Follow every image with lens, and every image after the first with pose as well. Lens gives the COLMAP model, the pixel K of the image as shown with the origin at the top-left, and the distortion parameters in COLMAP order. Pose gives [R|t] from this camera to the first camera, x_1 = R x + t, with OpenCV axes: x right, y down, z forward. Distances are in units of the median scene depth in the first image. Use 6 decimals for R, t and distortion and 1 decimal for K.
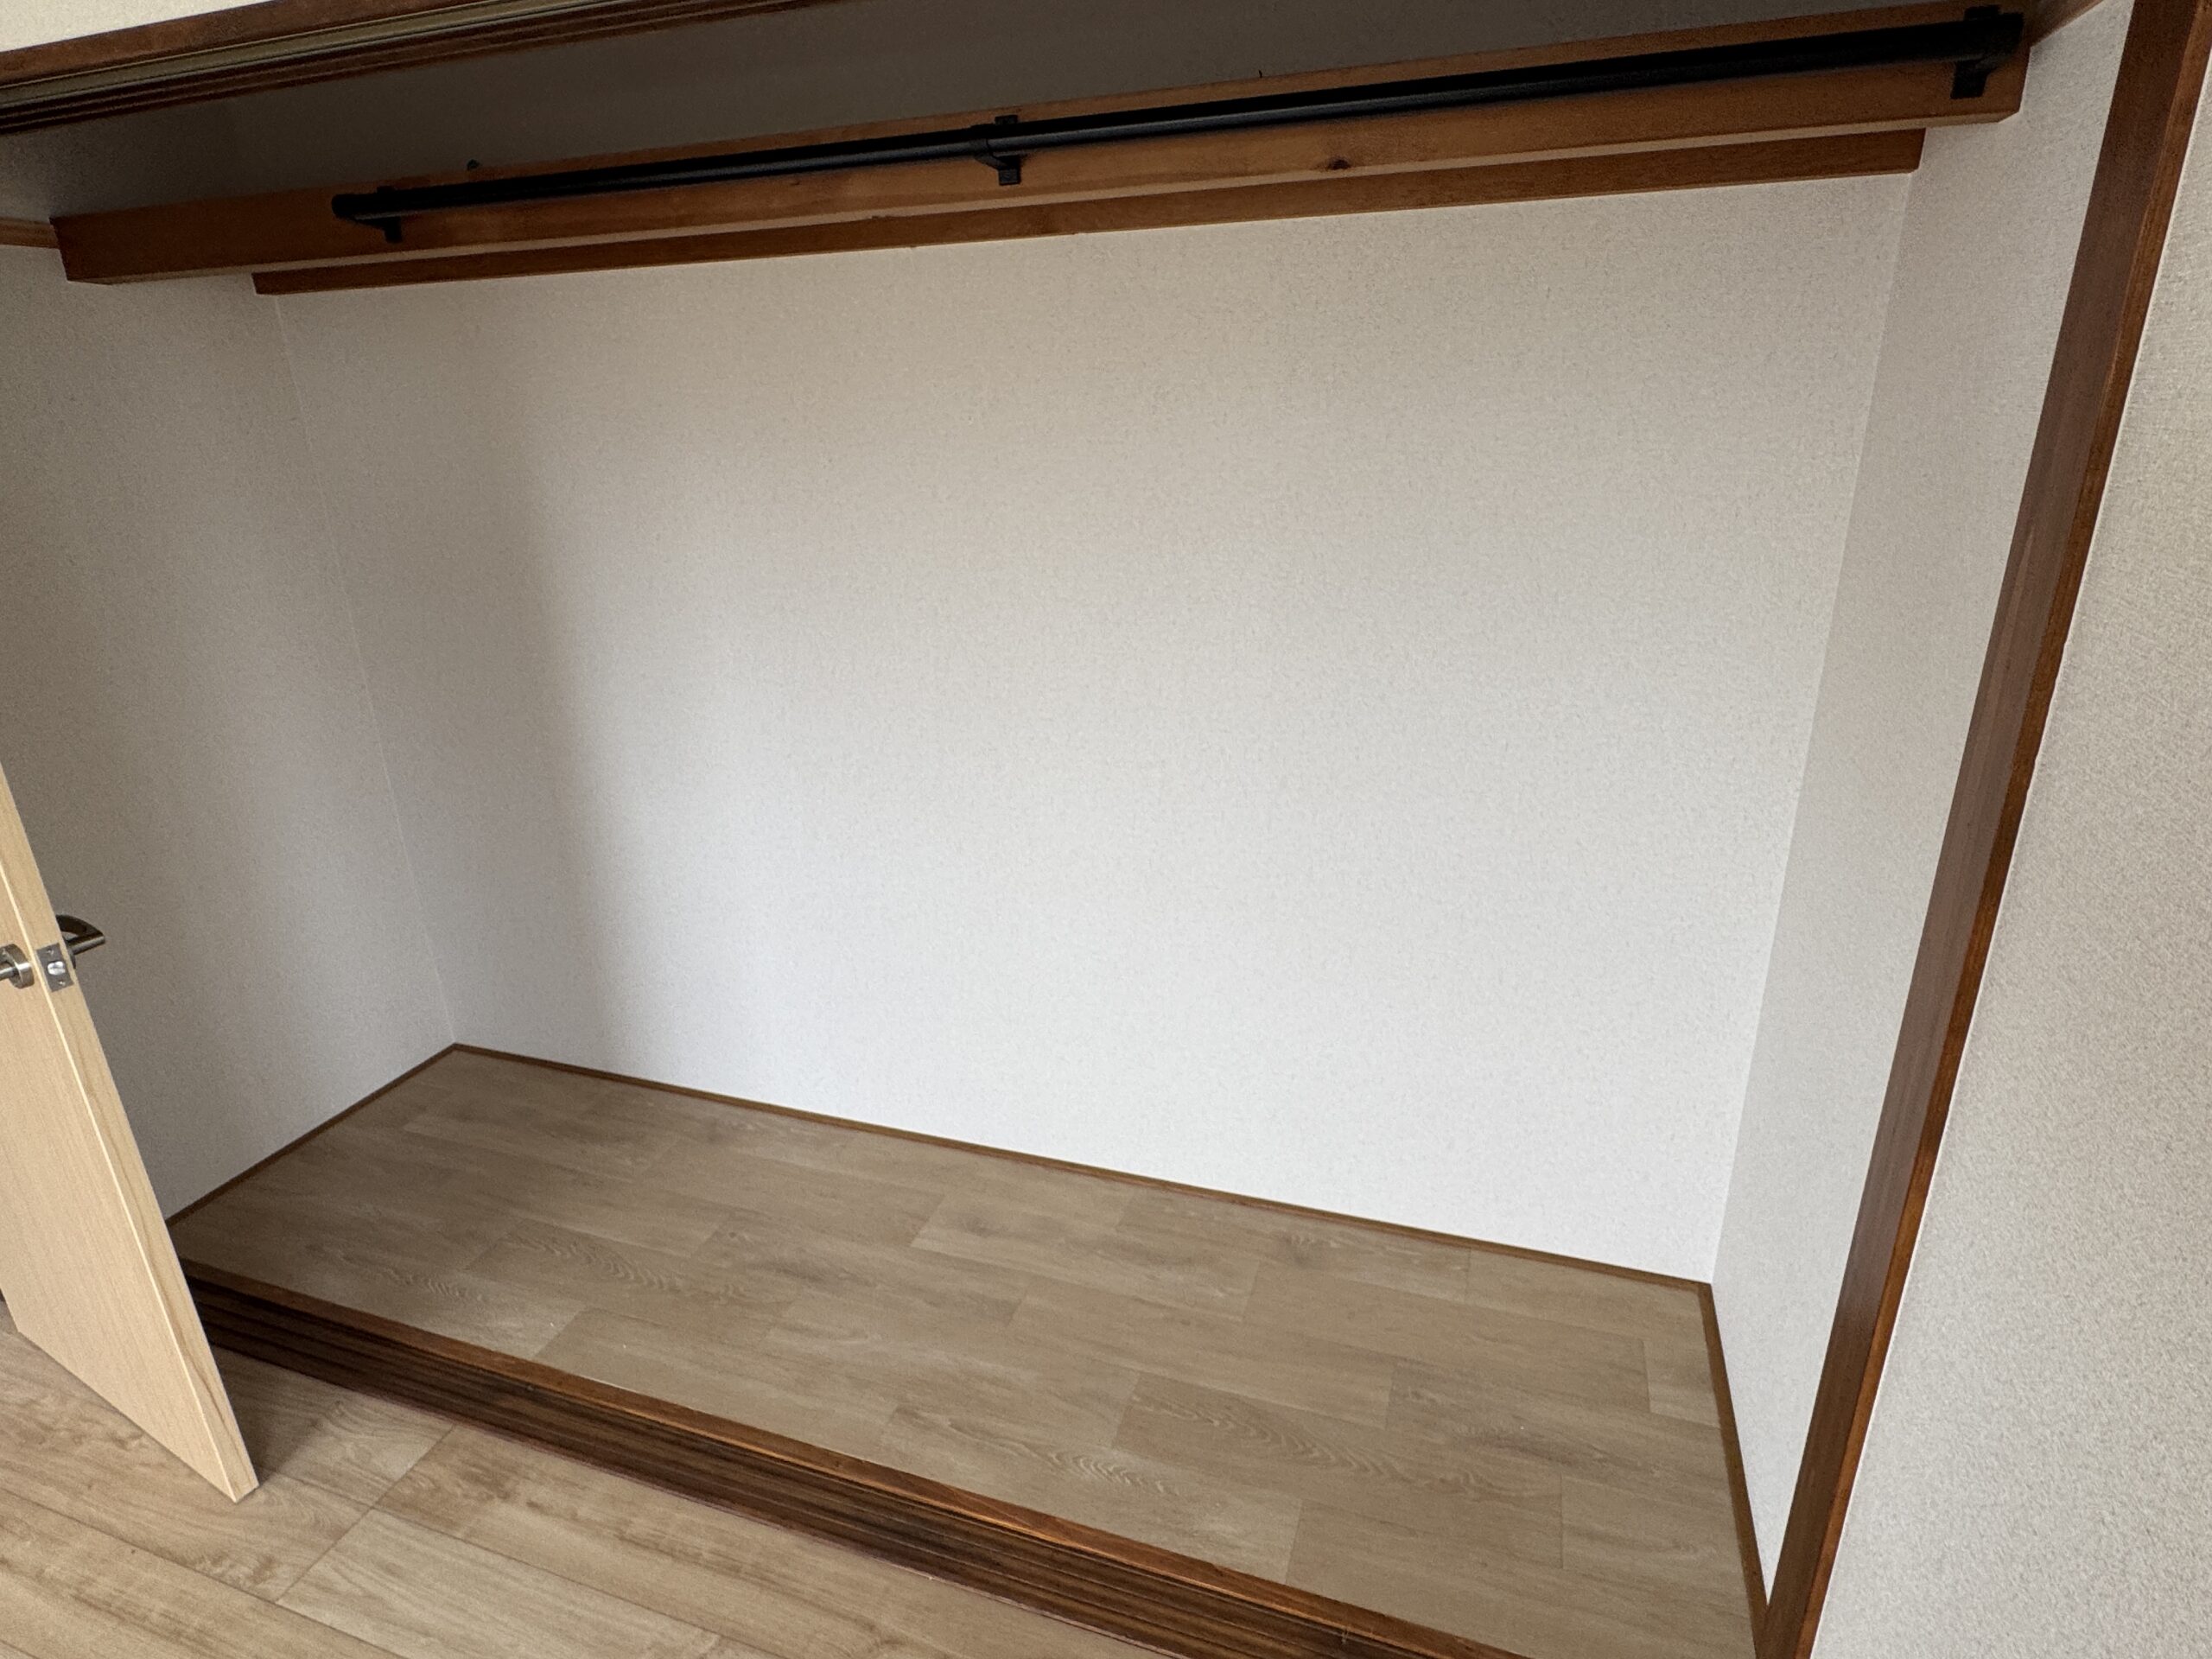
lens RADIAL K [[1228.0, 0, 1106.0], [0, 1228.0, 829.5], [0, 0, 1]] dist [-0.000695, 0.001001]
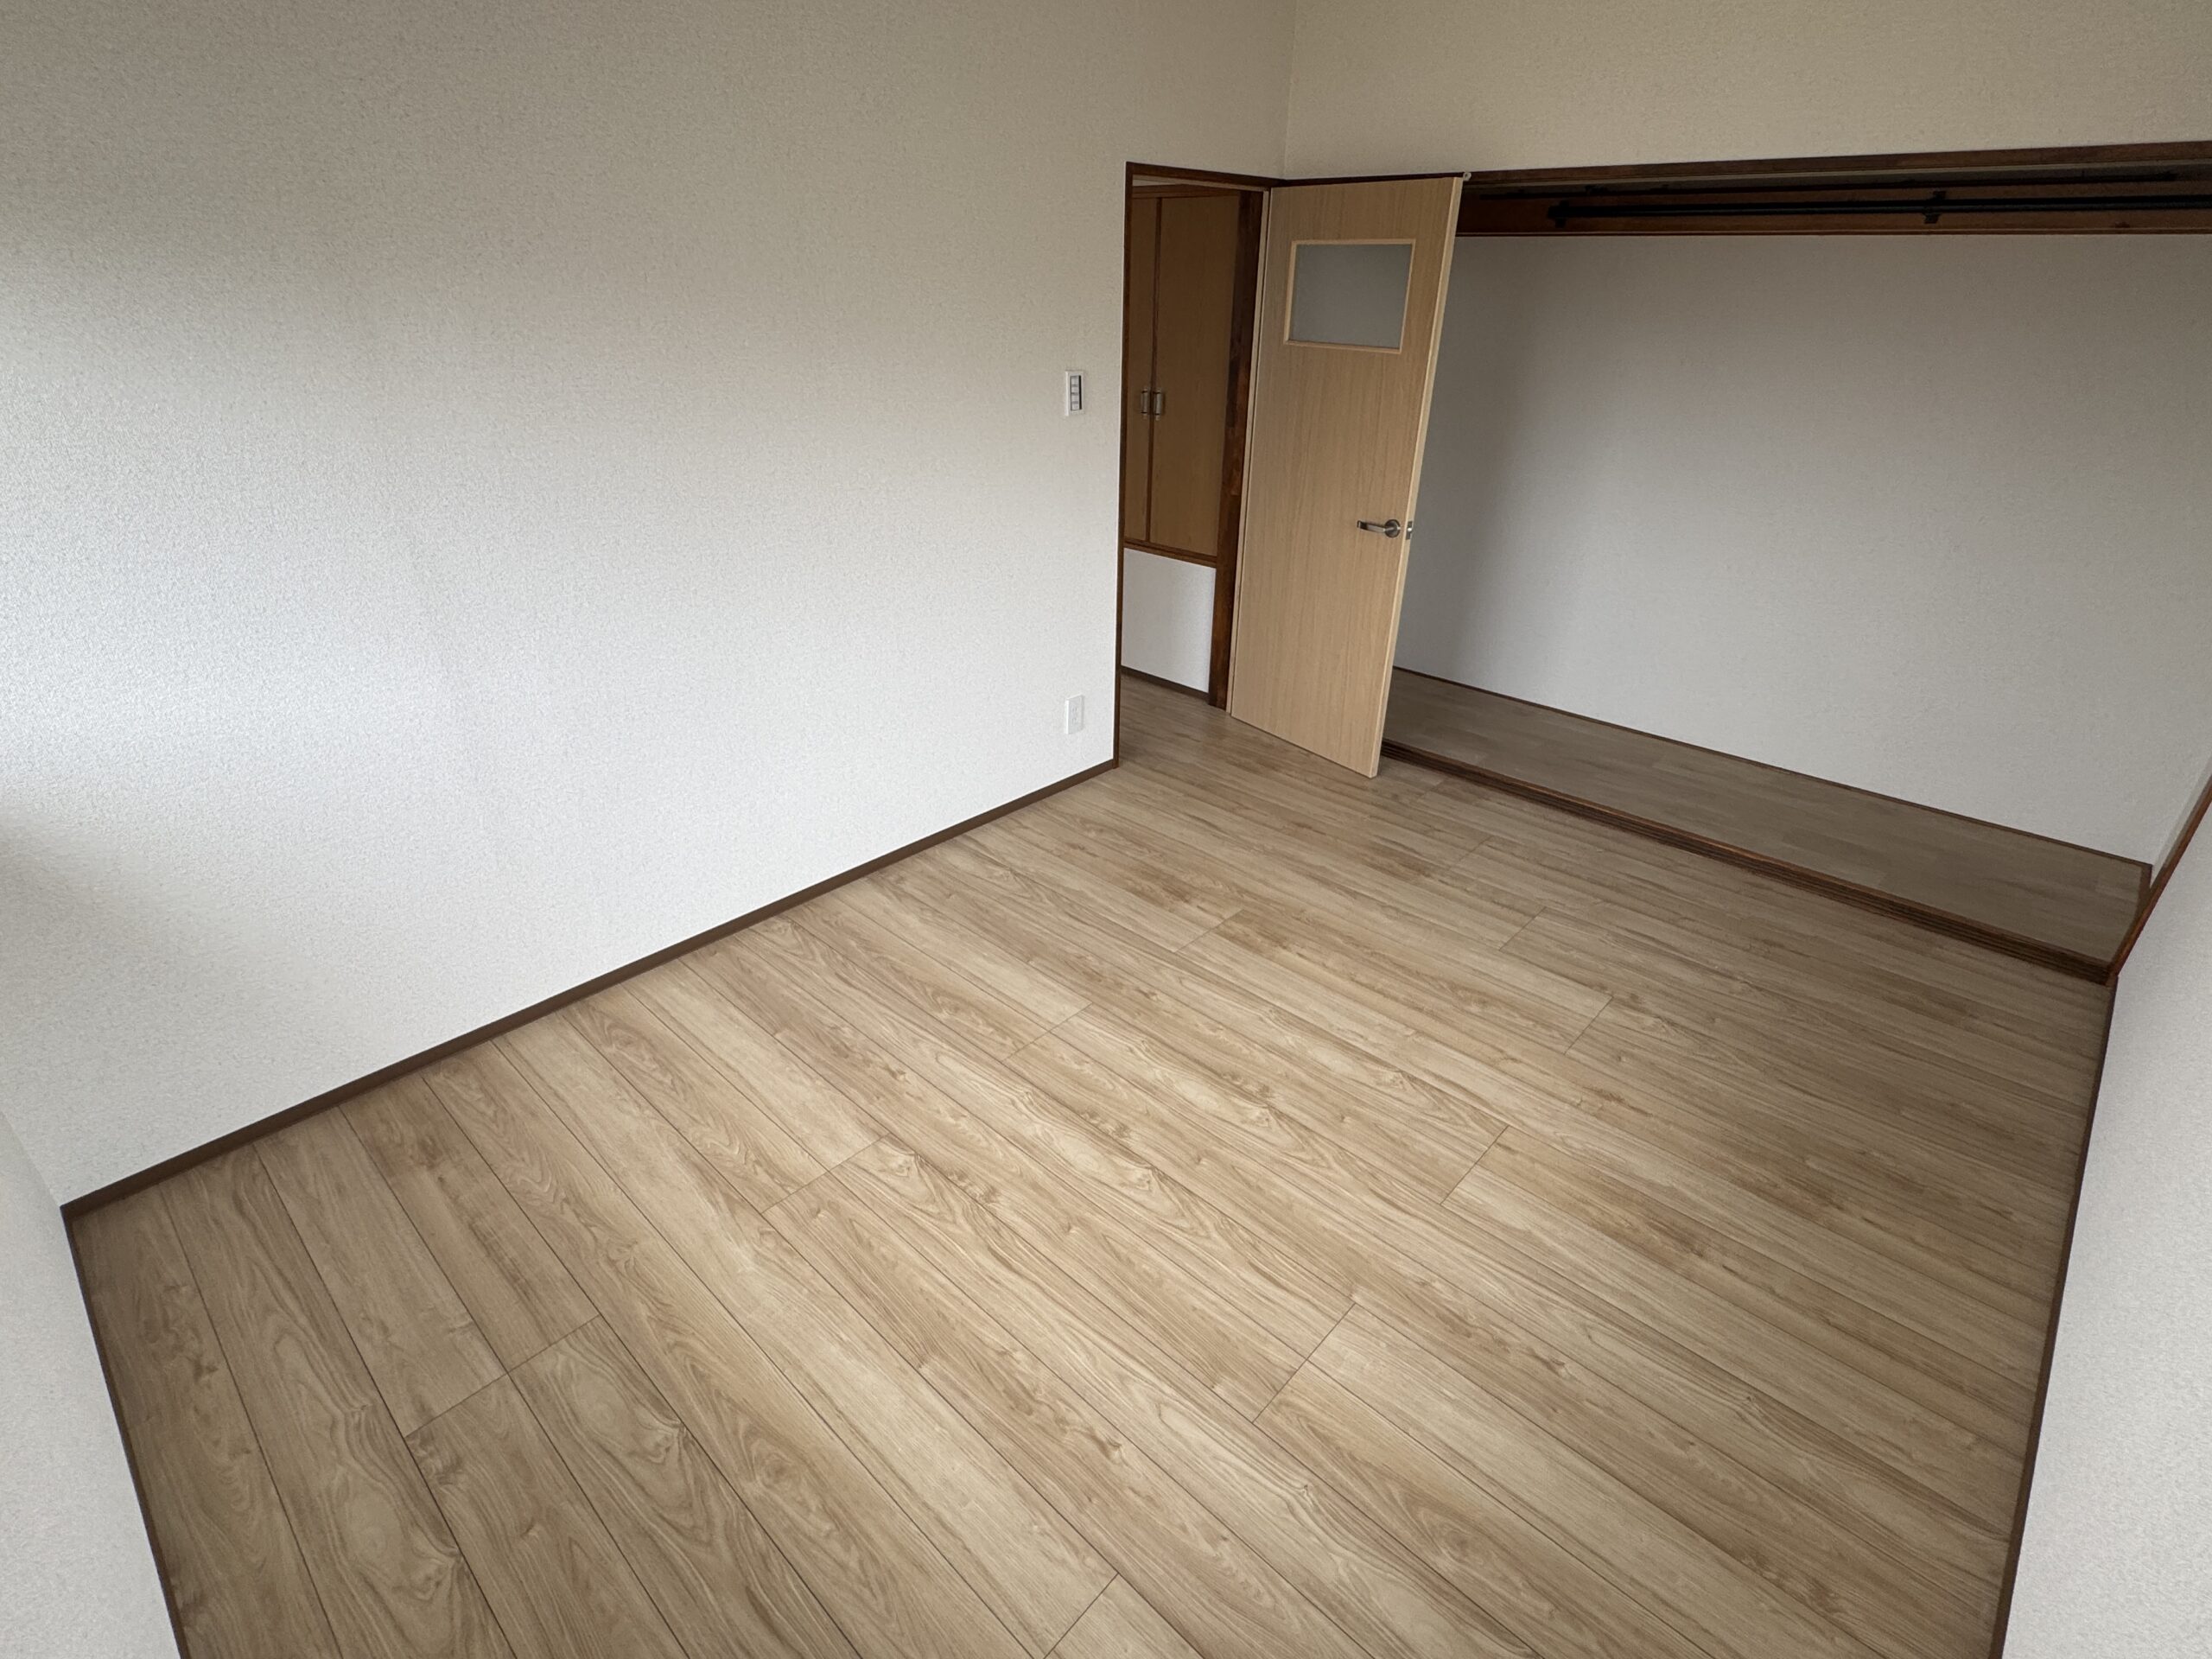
lens RADIAL K [[1054.5, 0, 1106.0], [0, 1054.5, 829.5], [0, 0, 1]] dist [-0.014822, 0.000397]
pose [[0.910324, 0.223862, -0.348131, -0.383091], [-0.175269, 0.970470, 0.165739, 0.344743], [0.374954, -0.089860, 0.922678, -0.970716]]
